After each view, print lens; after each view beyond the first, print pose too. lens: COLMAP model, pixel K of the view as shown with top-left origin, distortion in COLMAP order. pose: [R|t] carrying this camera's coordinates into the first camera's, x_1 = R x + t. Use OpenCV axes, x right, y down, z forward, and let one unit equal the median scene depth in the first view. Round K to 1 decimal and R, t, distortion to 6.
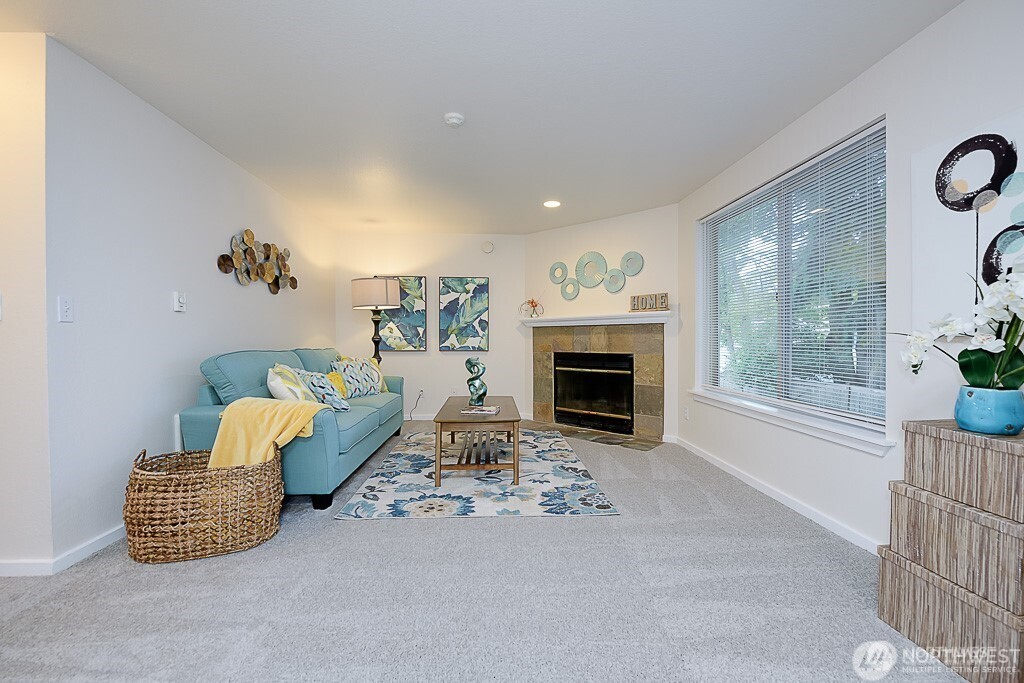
lens RADIAL K [[431.5, 0, 513.3], [0, 431.5, 341.2], [0, 0, 1]] dist [0.001569, 0.000080]
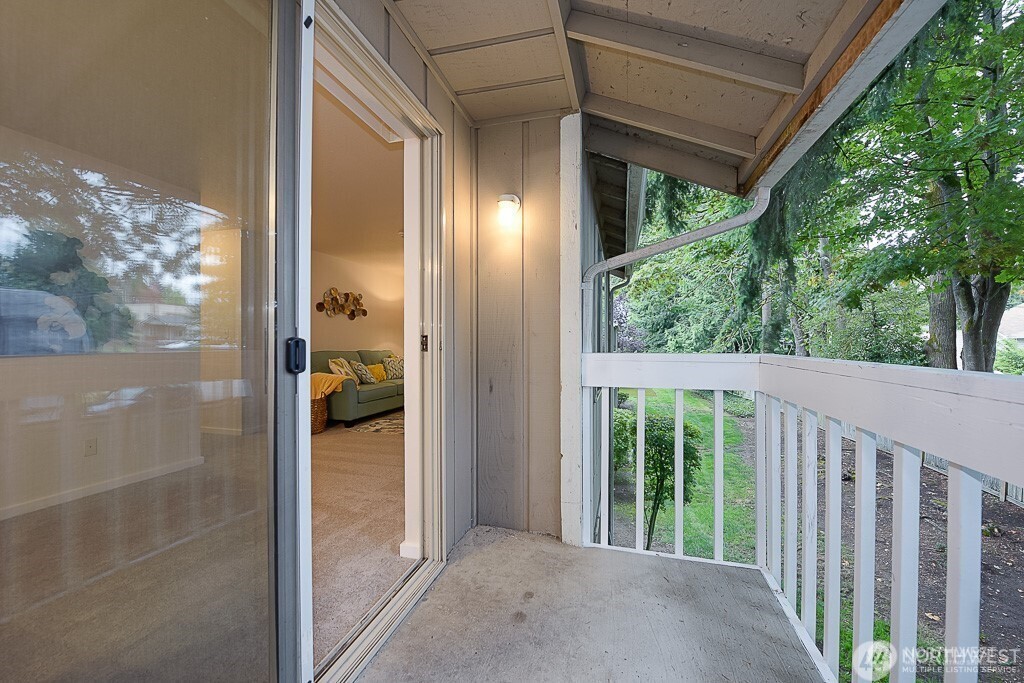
lens RADIAL K [[416.8, 0, 511.7], [0, 416.8, 344.6], [0, 0, 1]] dist [-0.000073, -0.000169]
pose [[0.949032, 0.000932, -0.315179, 0.717369], [-0.002723, 0.999983, -0.005244, 0.000569], [0.315169, 0.005835, 0.949018, -0.499500]]
